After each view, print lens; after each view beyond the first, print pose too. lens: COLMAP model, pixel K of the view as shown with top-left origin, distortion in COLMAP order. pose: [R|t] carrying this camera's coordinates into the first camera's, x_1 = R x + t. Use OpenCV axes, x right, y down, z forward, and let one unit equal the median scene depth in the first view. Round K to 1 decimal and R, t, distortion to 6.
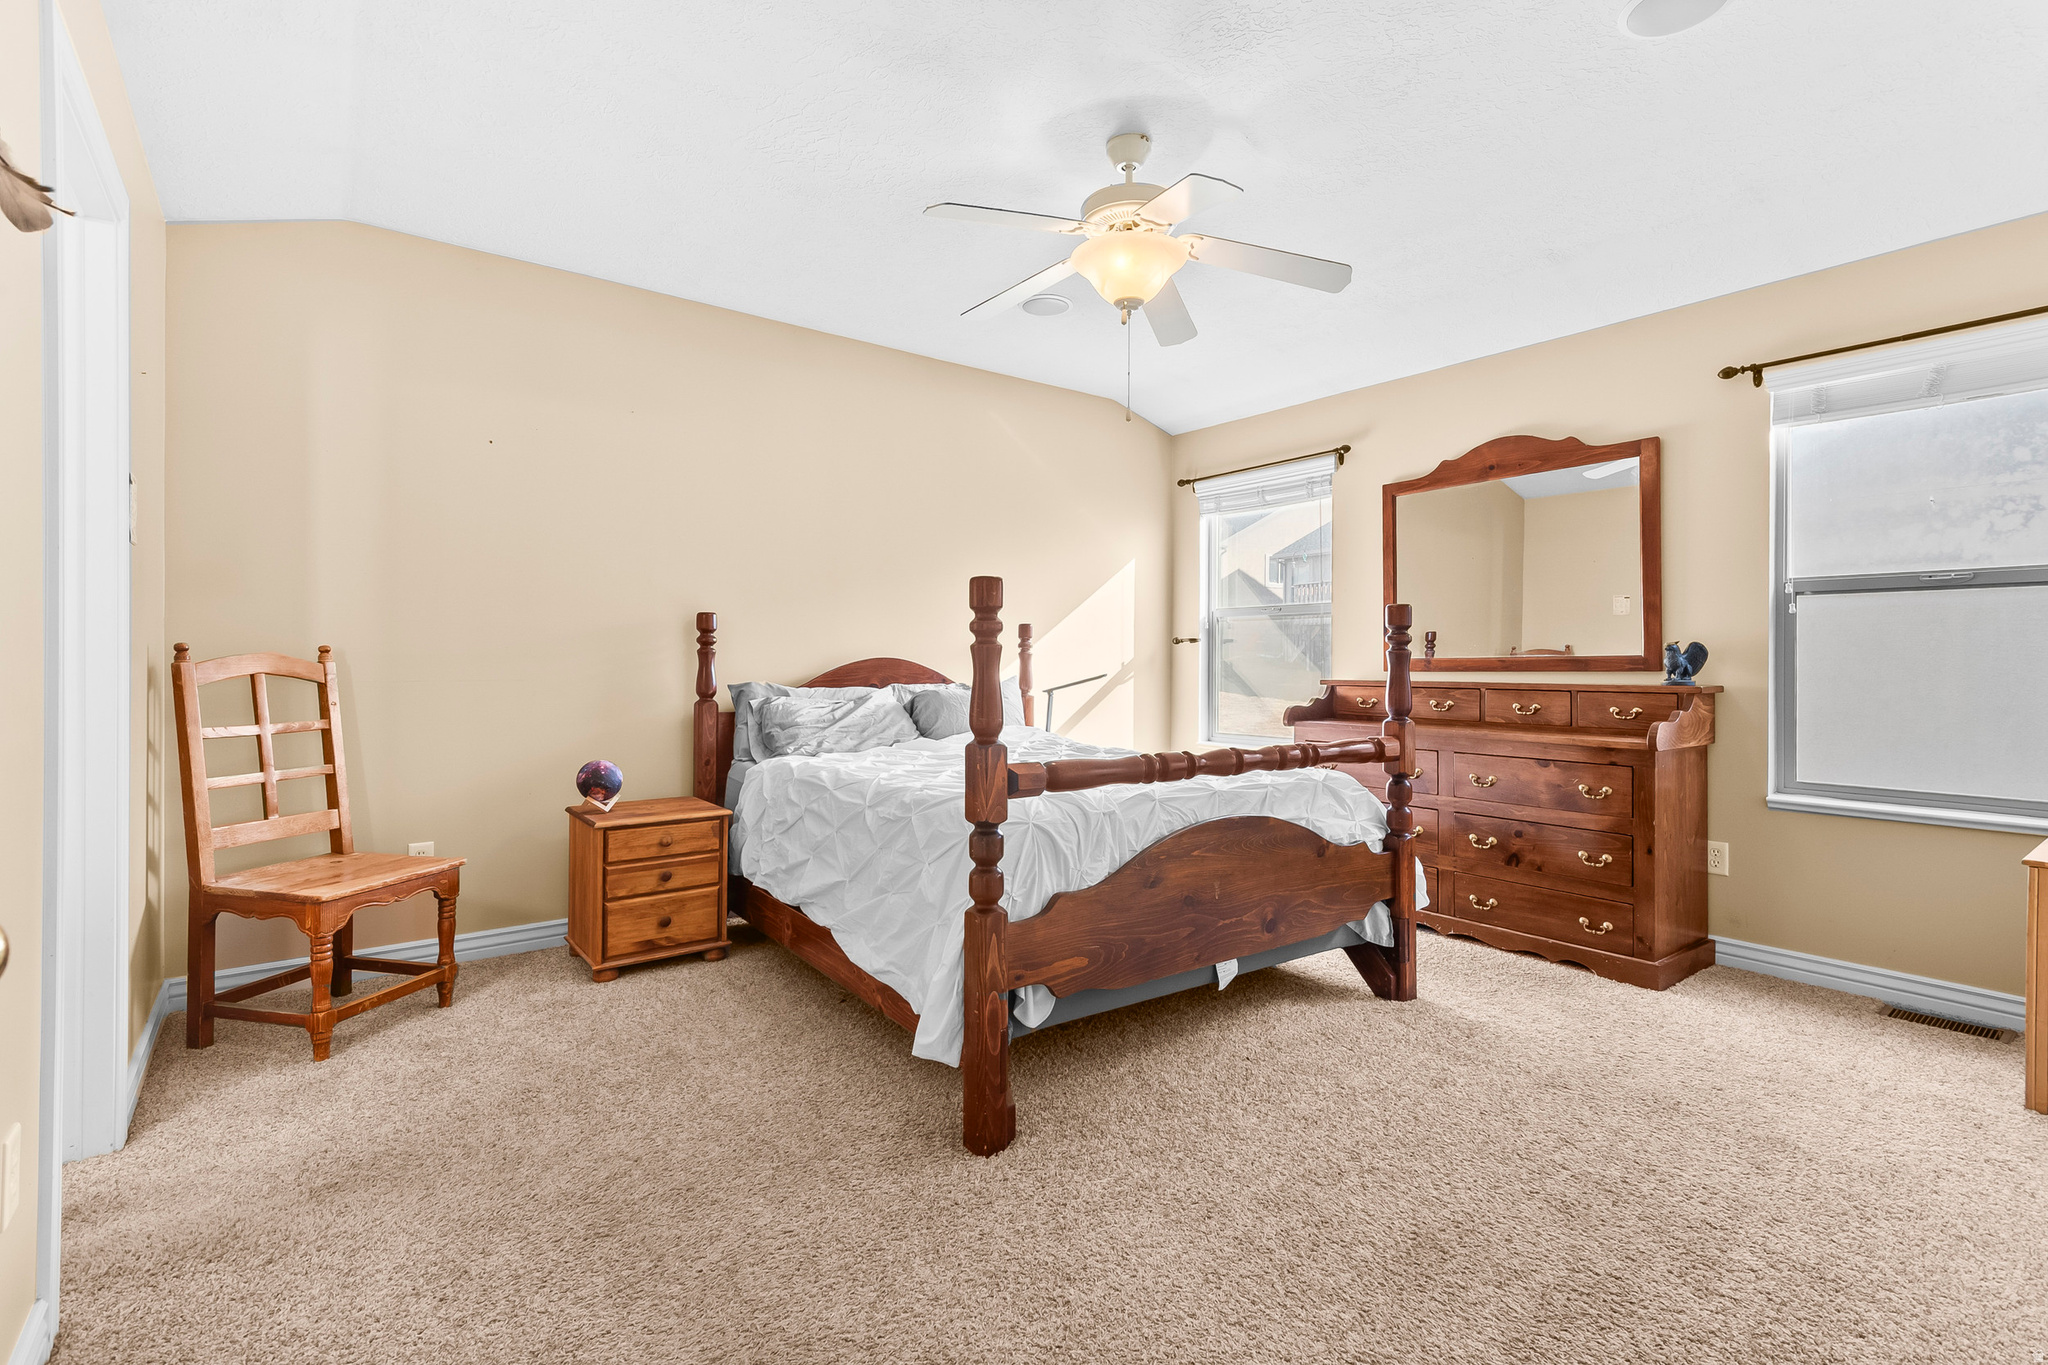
lens RADIAL K [[930.4, 0, 1029.8], [0, 930.4, 649.0], [0, 0, 1]] dist [0.022754, -0.013797]
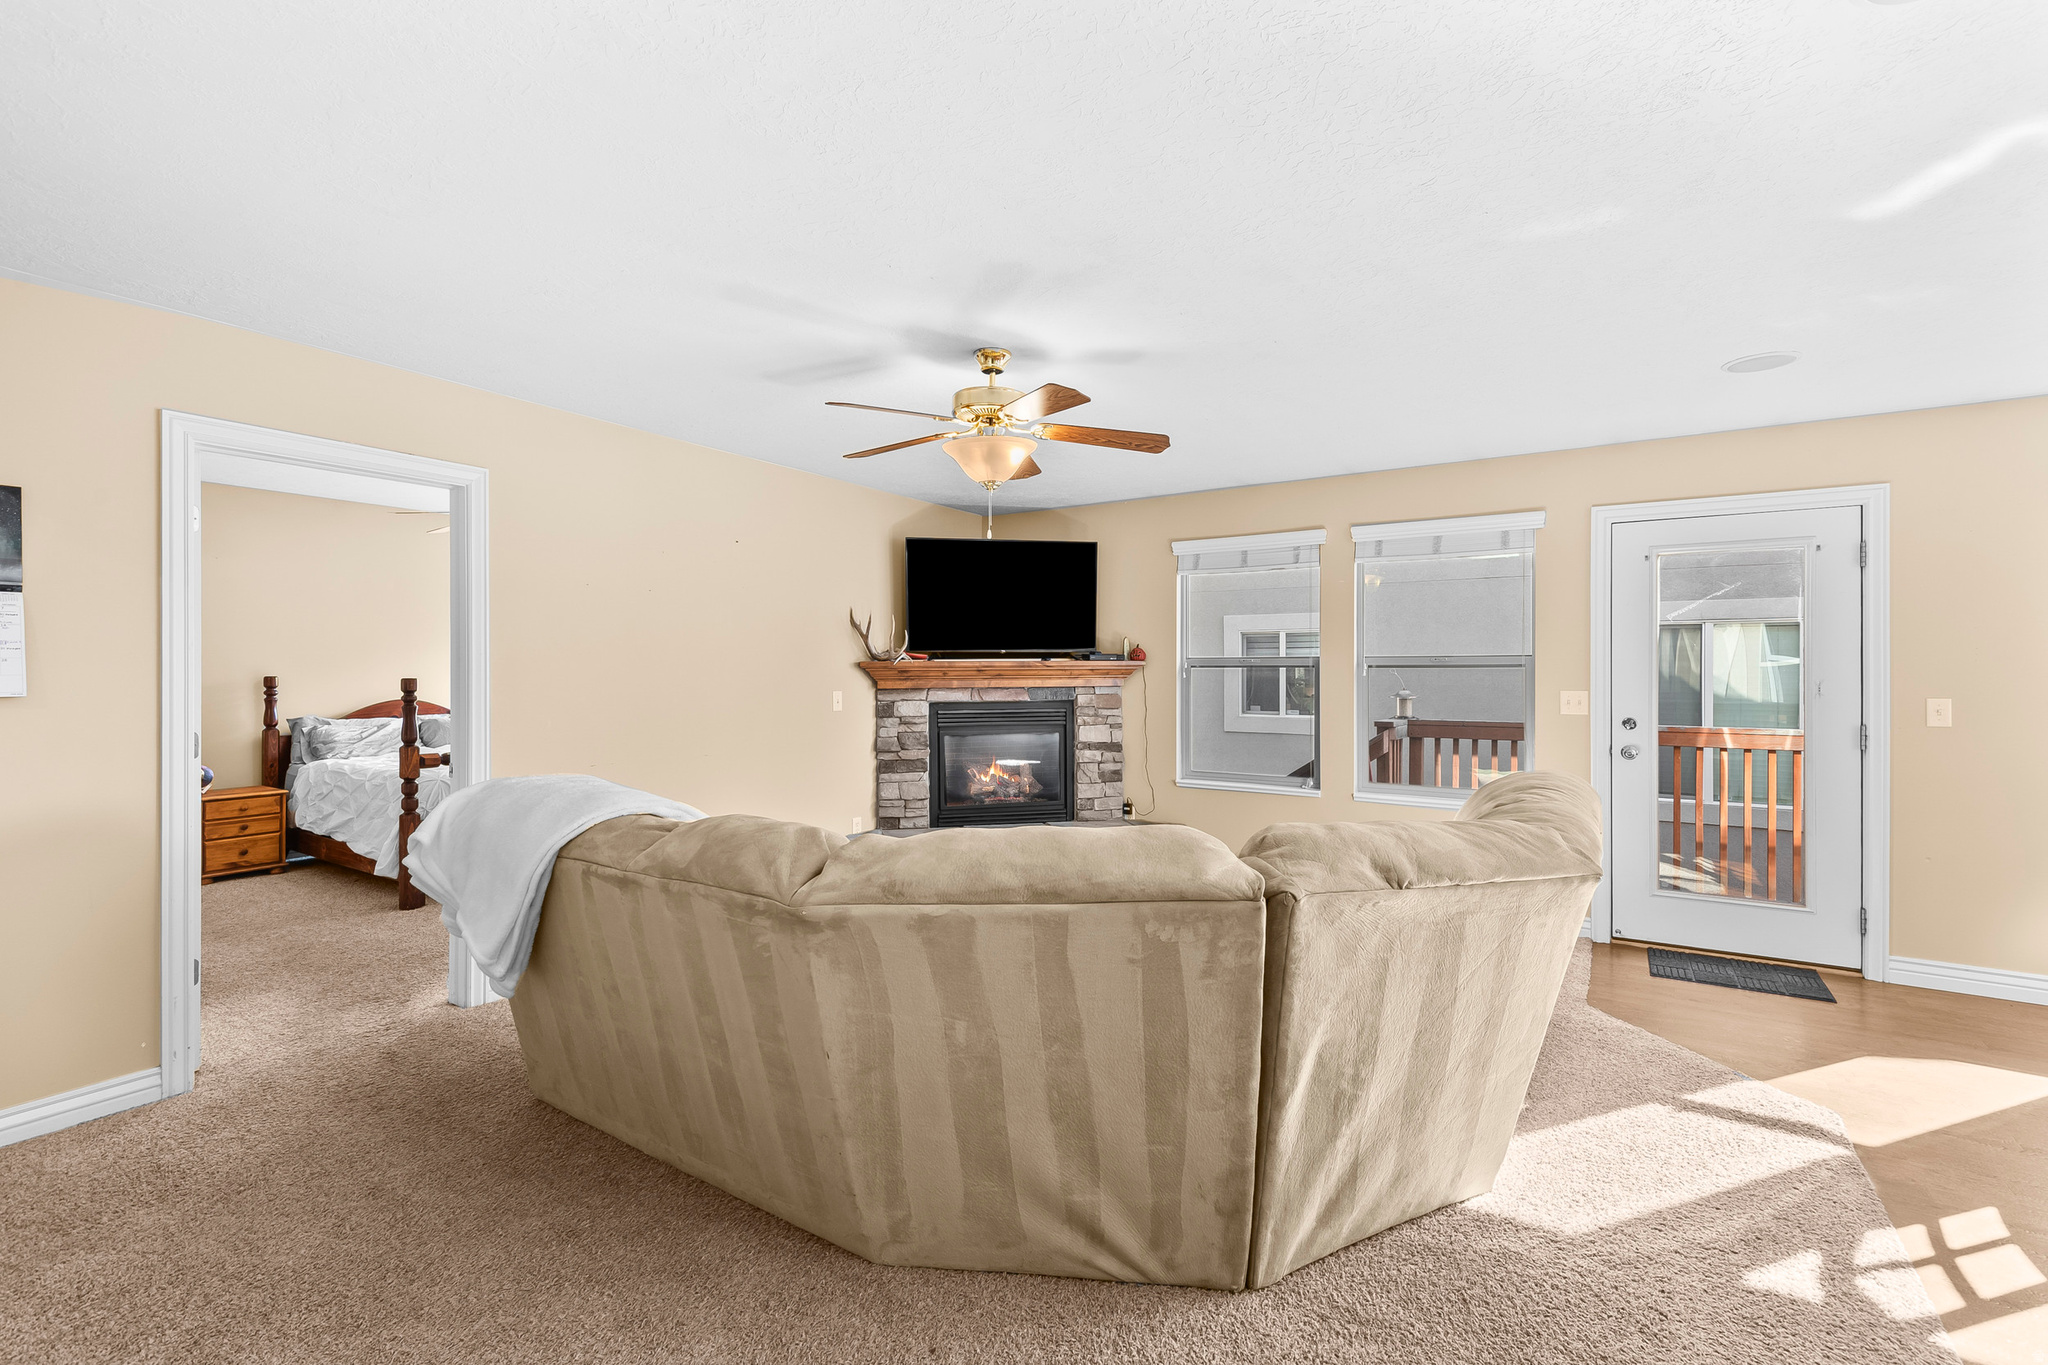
lens RADIAL K [[867.7, 0, 983.5], [0, 867.7, 666.3], [0, 0, 1]] dist [0.012596, -0.010856]
pose [[0.939201, -0.001720, 0.343363, 0.354046], [-0.000345, 0.999982, 0.005951, -0.074187], [-0.343367, -0.005707, 0.939184, -1.008461]]
